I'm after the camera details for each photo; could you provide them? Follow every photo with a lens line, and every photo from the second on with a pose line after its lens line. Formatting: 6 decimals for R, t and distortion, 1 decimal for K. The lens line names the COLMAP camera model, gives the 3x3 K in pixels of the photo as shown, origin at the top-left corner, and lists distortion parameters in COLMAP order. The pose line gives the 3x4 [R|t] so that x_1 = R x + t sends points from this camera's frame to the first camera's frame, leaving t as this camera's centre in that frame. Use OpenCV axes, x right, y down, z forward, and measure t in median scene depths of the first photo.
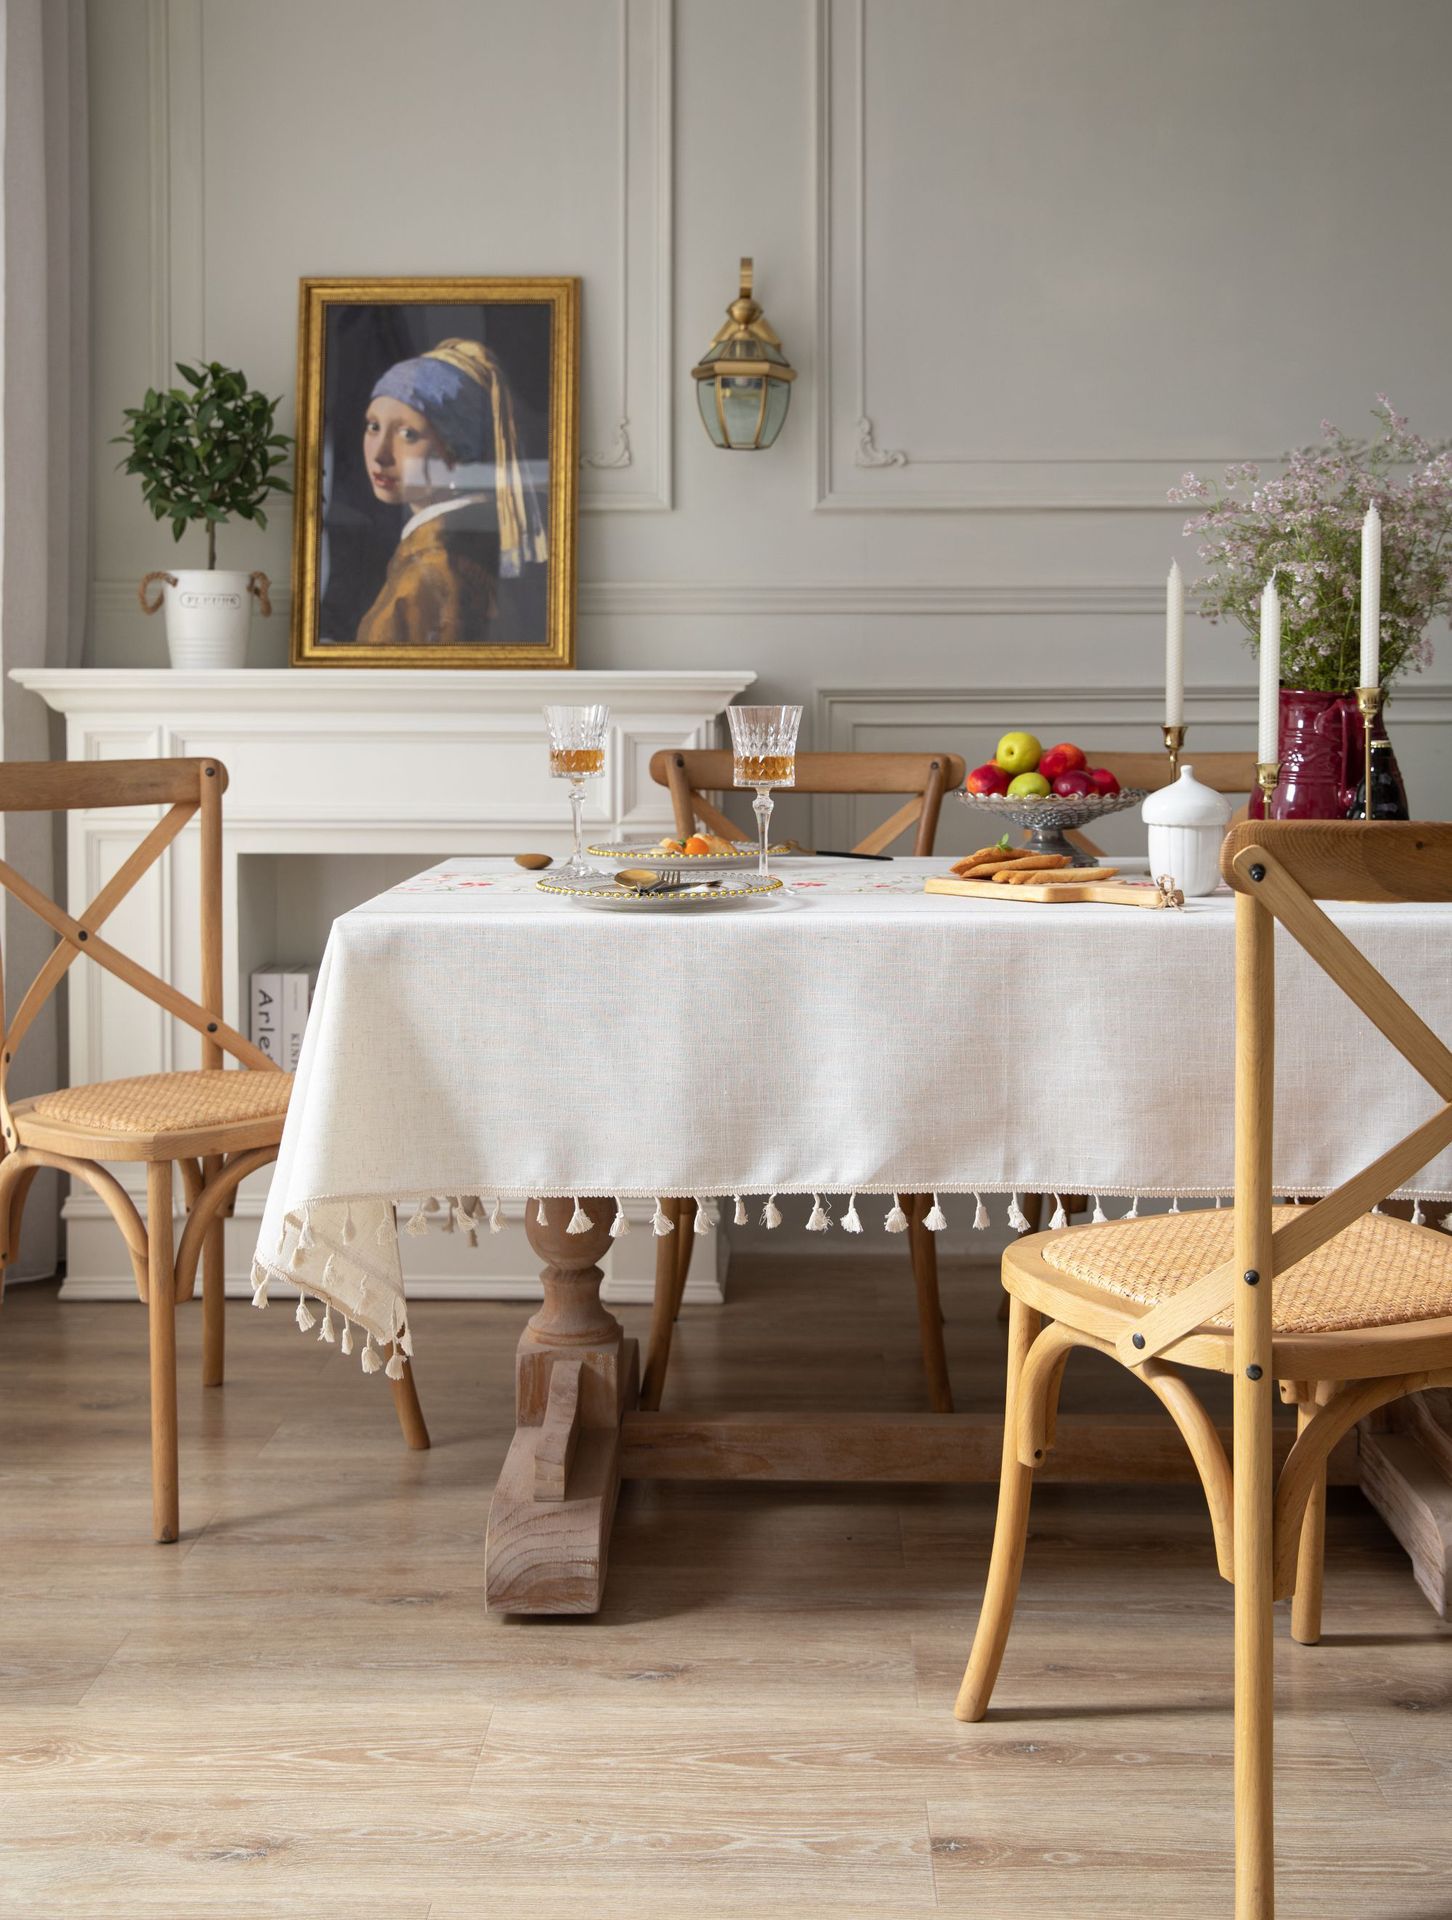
lens RADIAL K [[2235.5, 0, 716.6], [0, 2235.5, 976.9], [0, 0, 1]] dist [0.081349, 0.000000]
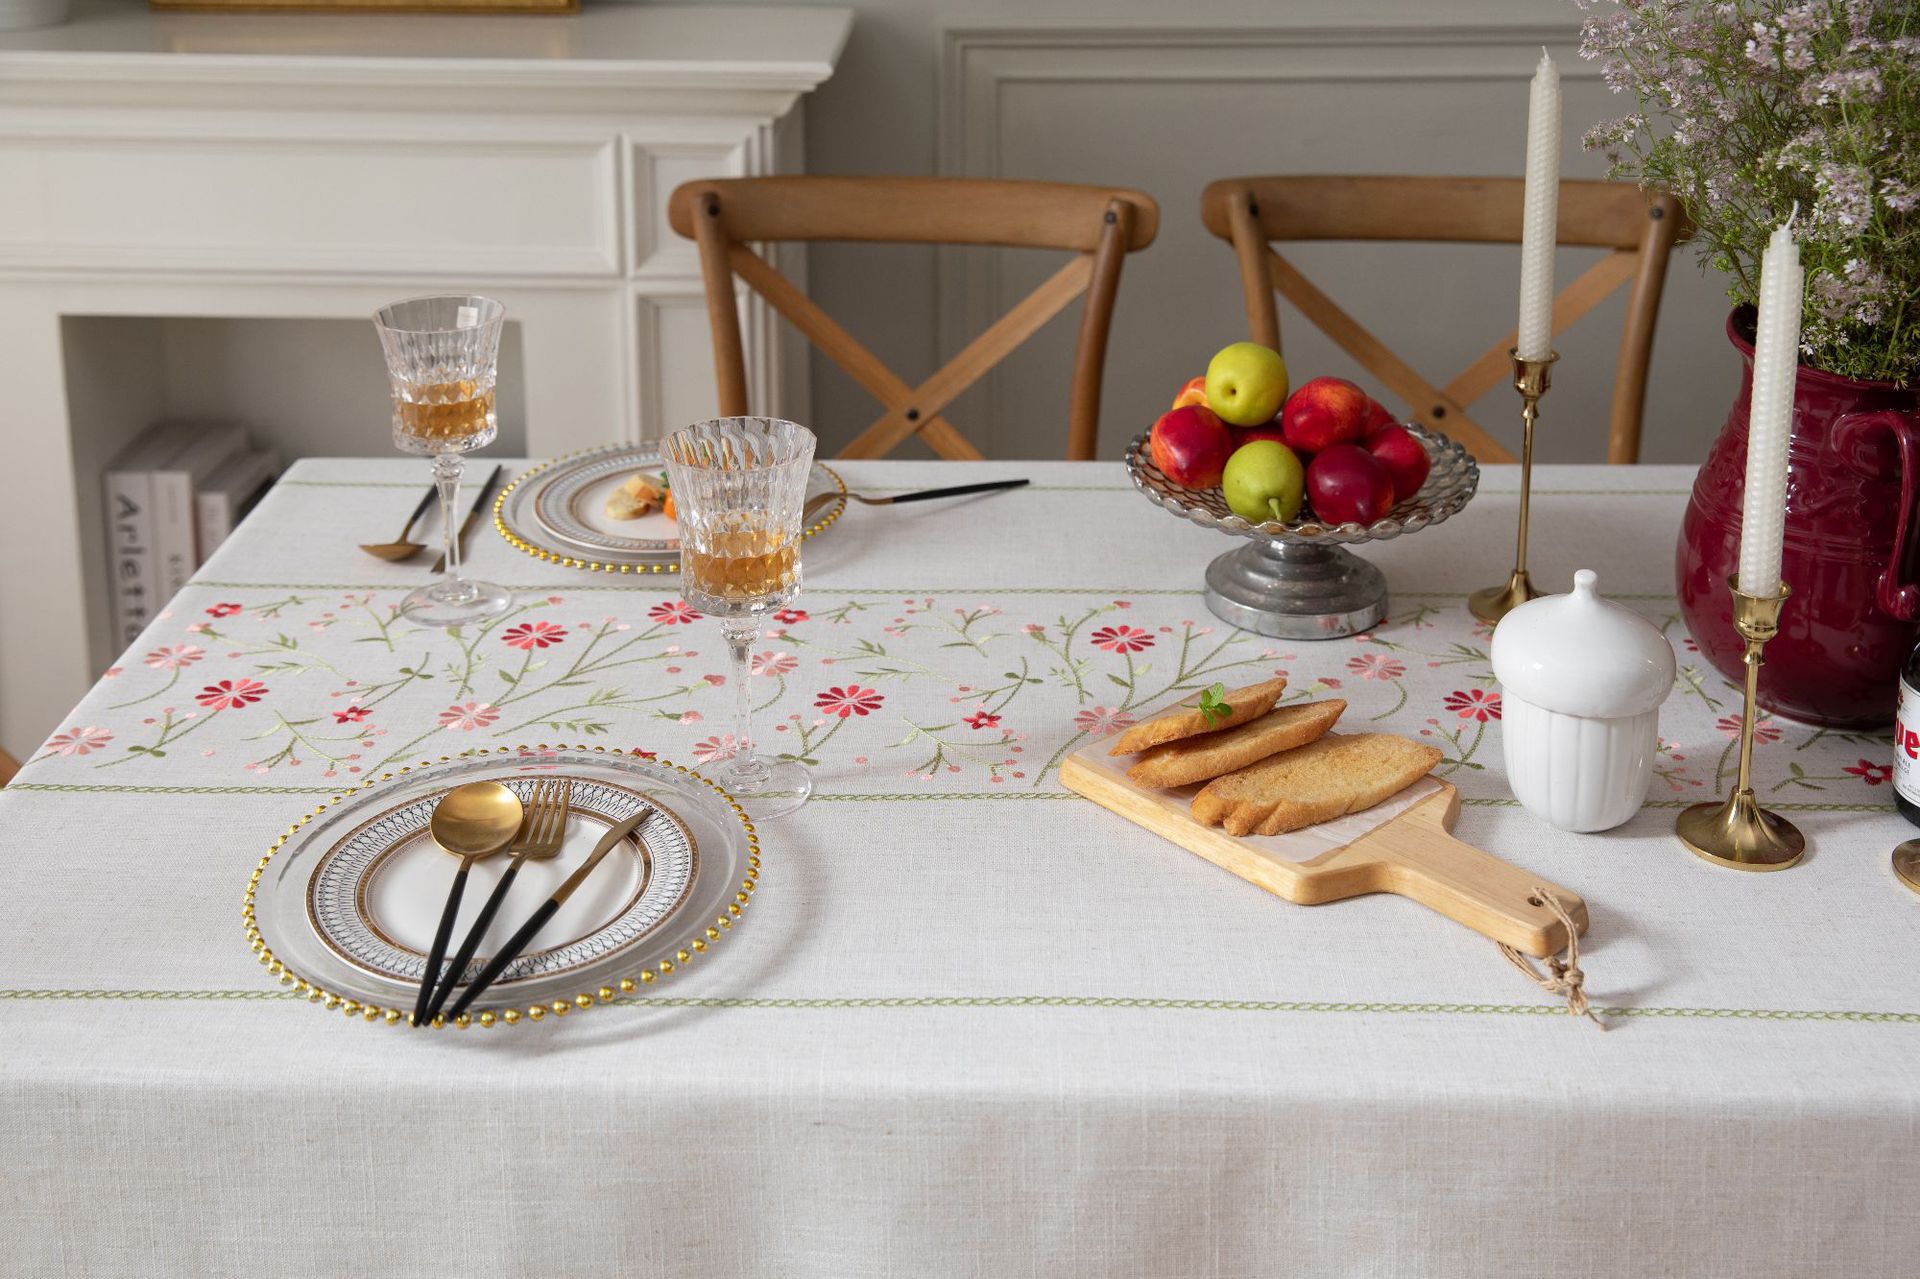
lens RADIAL K [[2843.1, 0, 807.4], [0, 2843.1, 674.2], [0, 0, 1]] dist [0.082342, 0.000000]
pose [[0.999910, -0.000029, -0.013405, 0.036677], [0.001873, 0.990495, 0.137535, -0.128392], [0.013274, -0.137548, 0.990406, 0.296037]]
